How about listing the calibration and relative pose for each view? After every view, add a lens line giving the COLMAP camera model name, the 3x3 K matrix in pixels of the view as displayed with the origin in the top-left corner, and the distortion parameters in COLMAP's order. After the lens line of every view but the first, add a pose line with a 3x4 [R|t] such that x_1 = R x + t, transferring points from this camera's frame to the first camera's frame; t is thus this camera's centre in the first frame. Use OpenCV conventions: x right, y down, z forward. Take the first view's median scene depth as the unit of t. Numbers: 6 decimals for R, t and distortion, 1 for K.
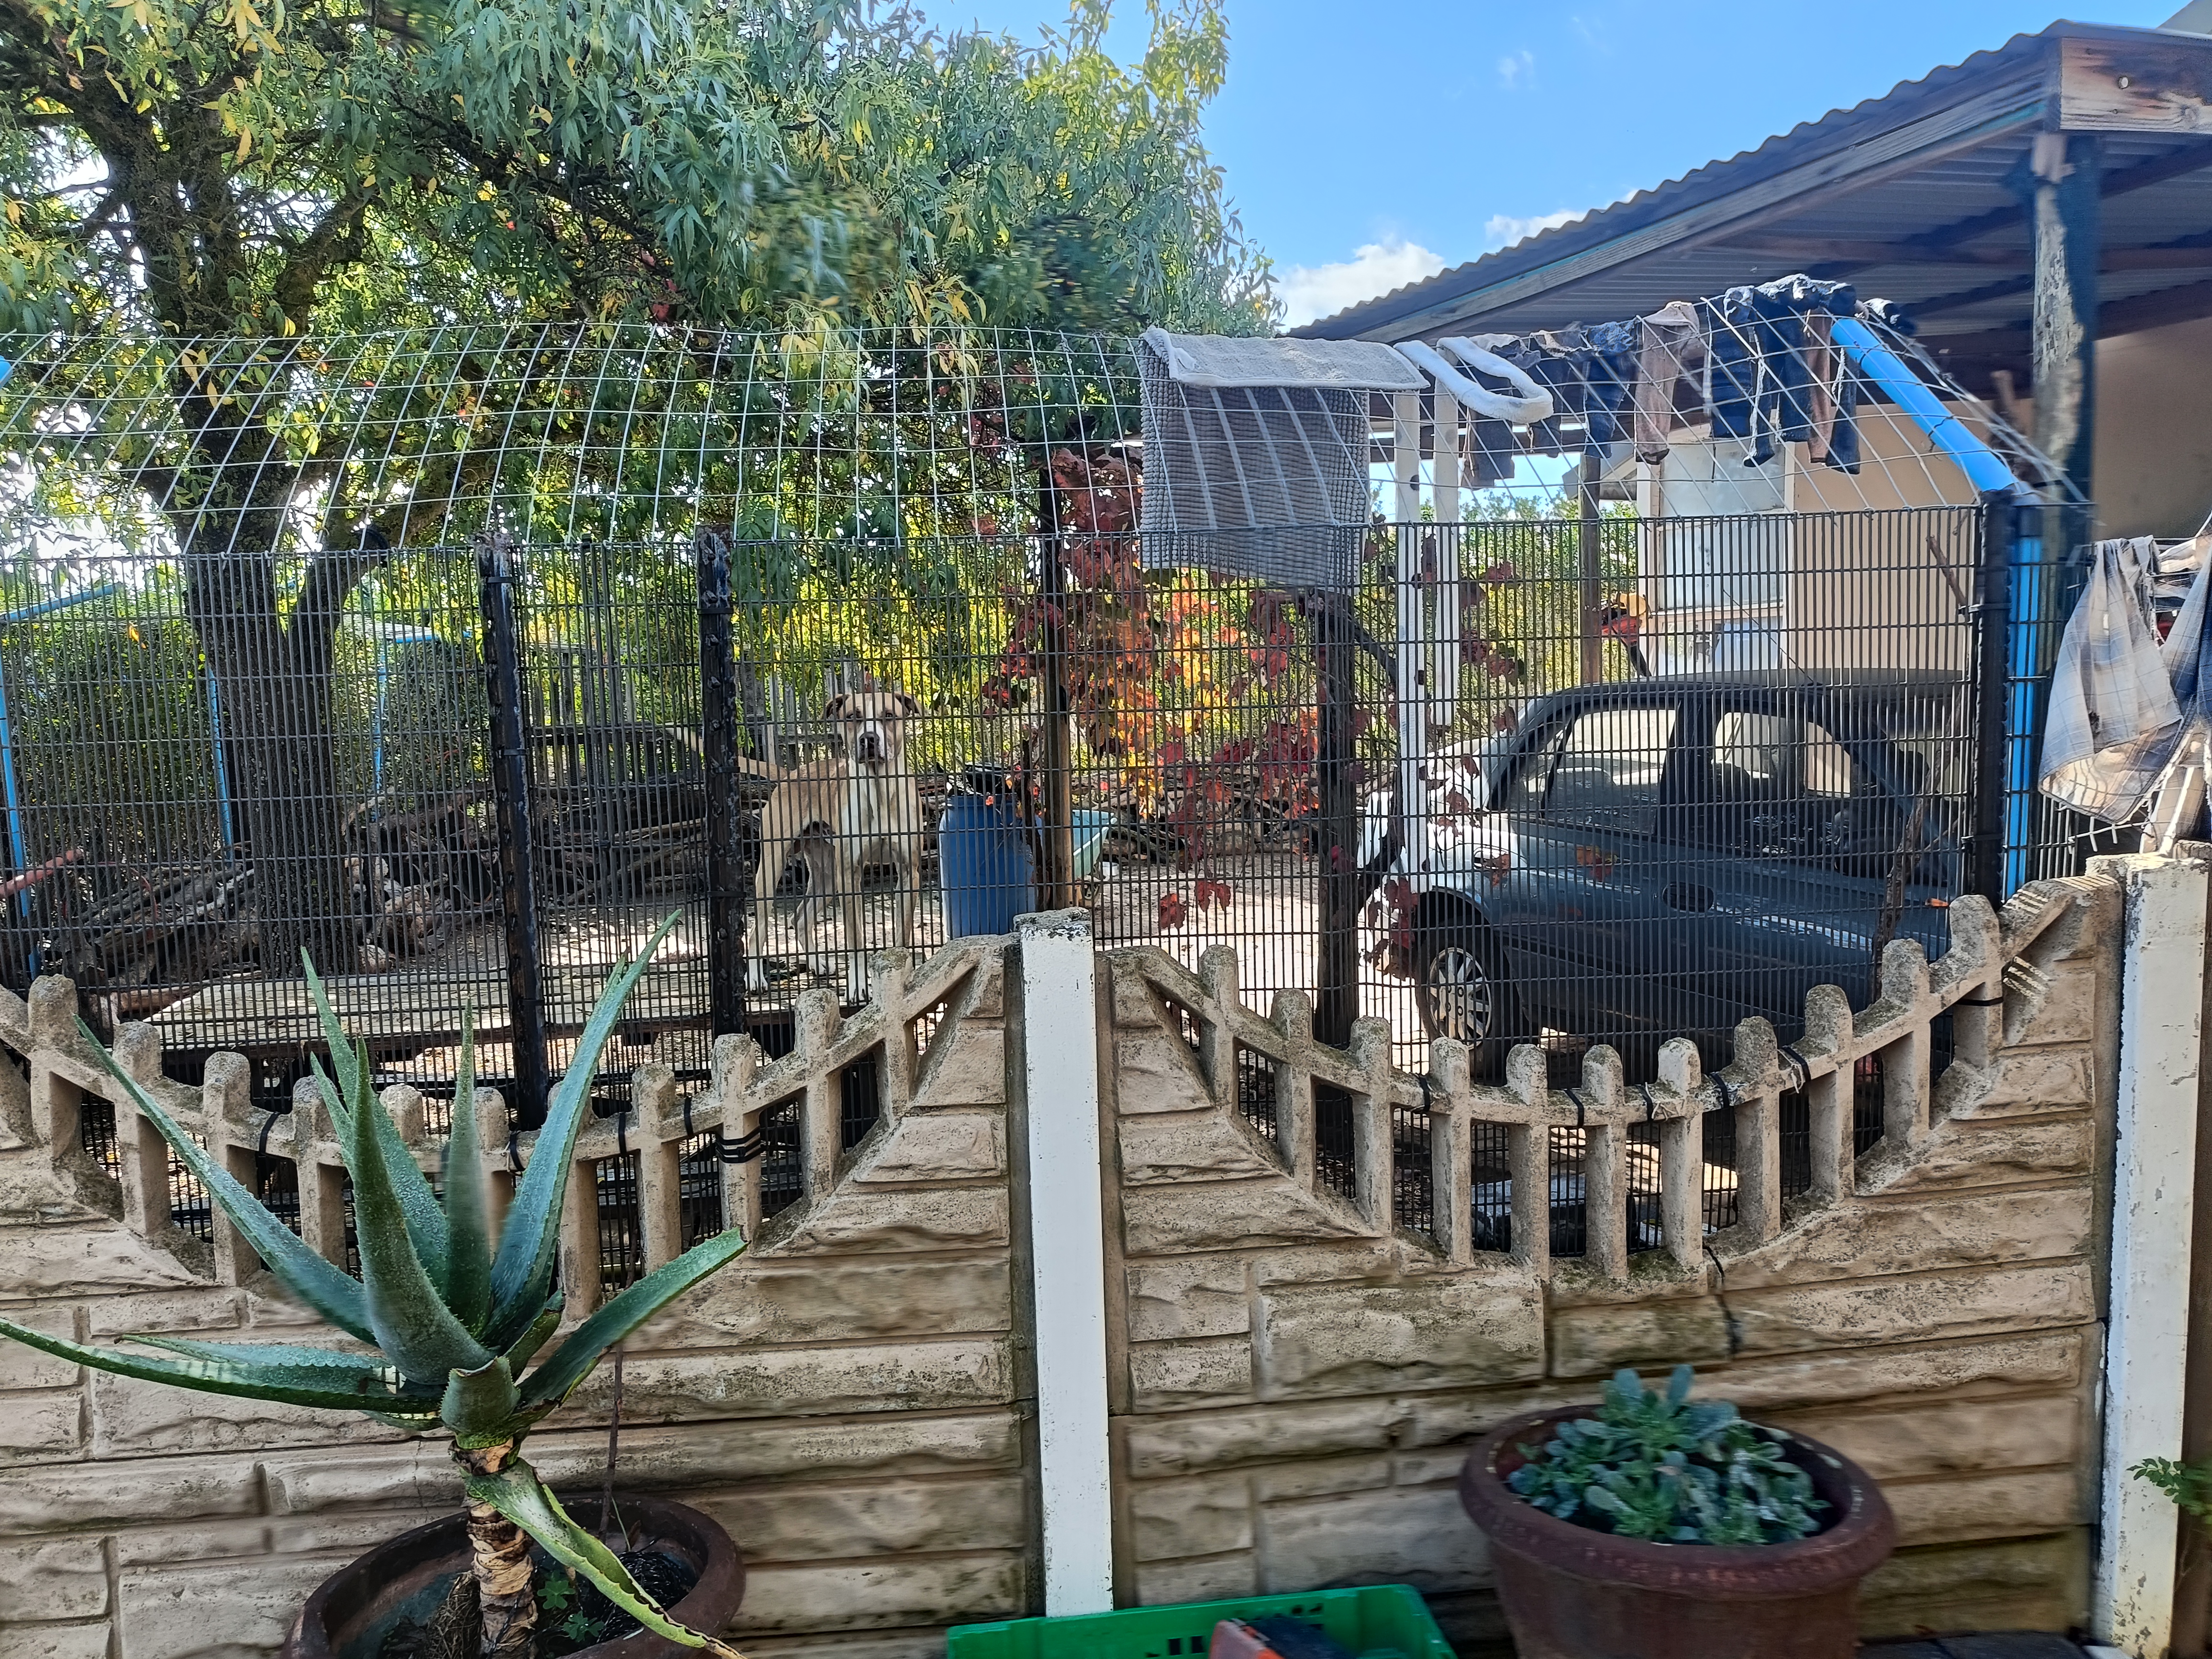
lens RADIAL K [[1648.1, 0, 1105.1], [0, 1648.1, 864.0], [0, 0, 1]] dist [0.008560, -0.006569]
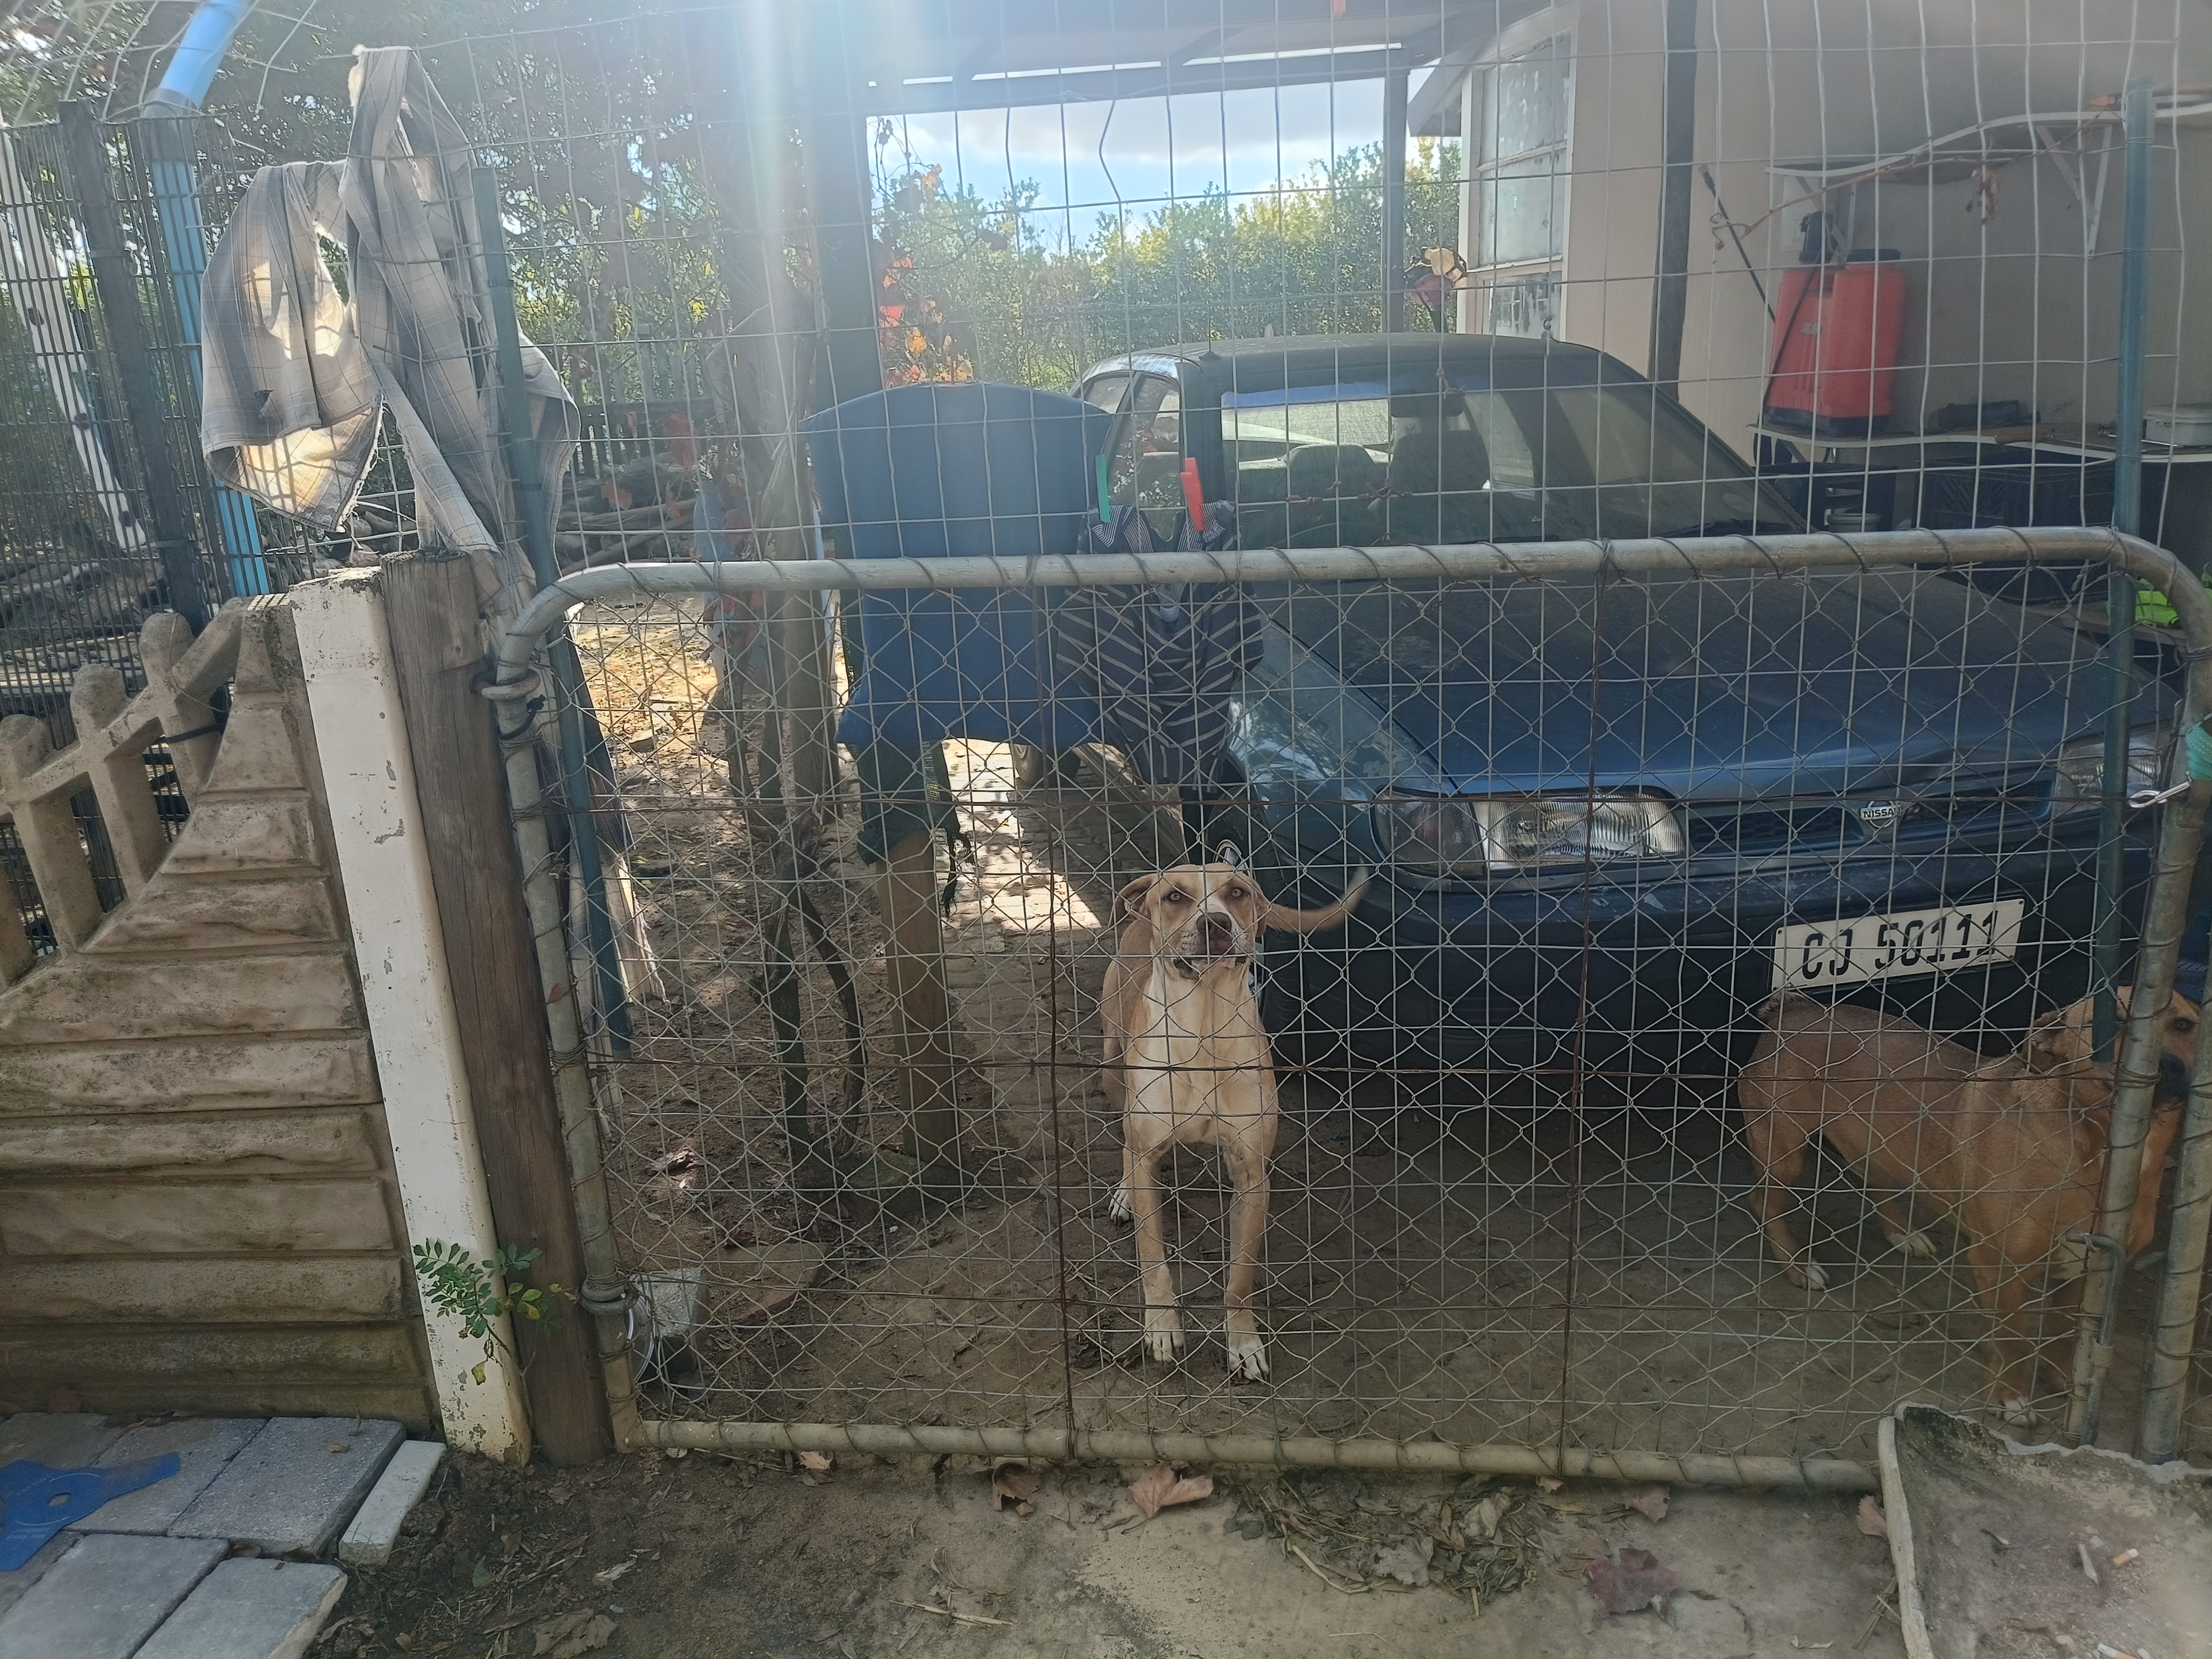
lens RADIAL K [[1679.2, 0, 1107.8], [0, 1679.2, 905.9], [0, 0, 1]] dist [0.034043, -0.006984]
pose [[0.983577, 0.041143, -0.175734, 1.169521], [-0.007442, 0.982089, 0.188272, -0.001878], [0.180333, -0.183873, 0.966266, 0.213924]]
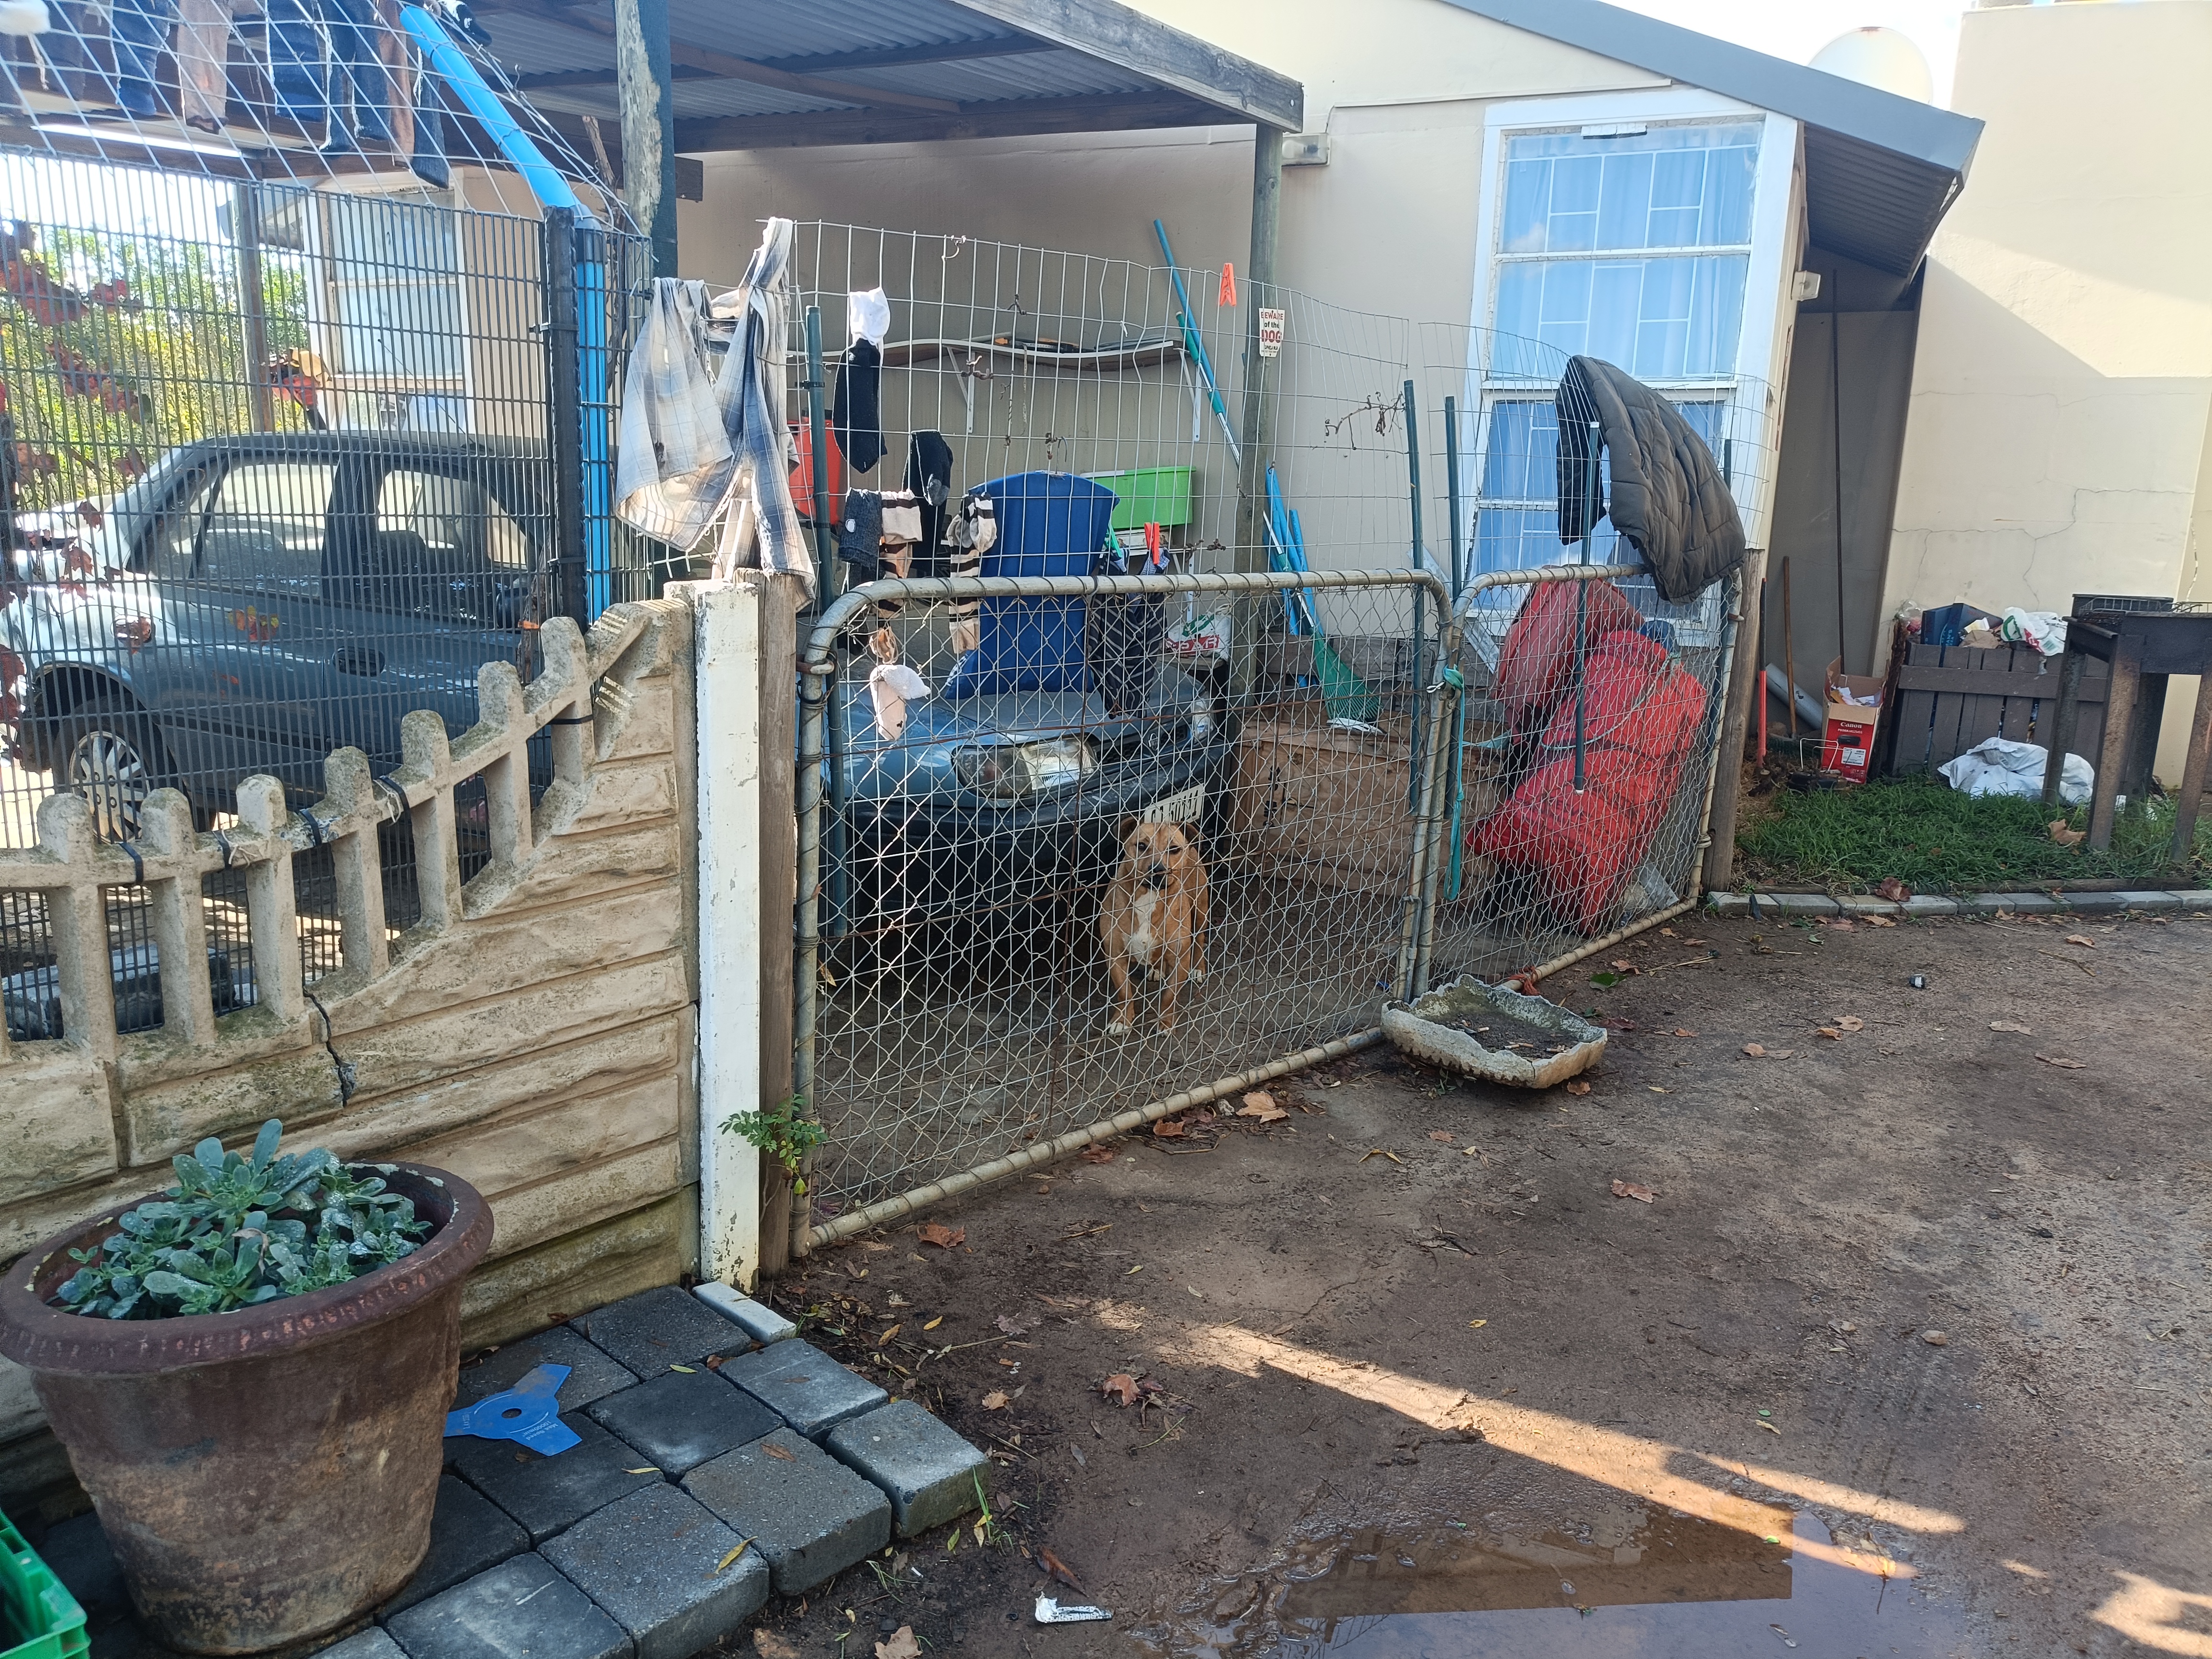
lens RADIAL K [[1607.2, 0, 1108.8], [0, 1607.2, 823.2], [0, 0, 1]] dist [0.007701, 0.001501]
pose [[0.729277, -0.087527, 0.678597, 0.083389], [0.012190, 0.993289, 0.115016, 0.035320], [-0.684110, -0.075606, 0.725449, 0.030720]]
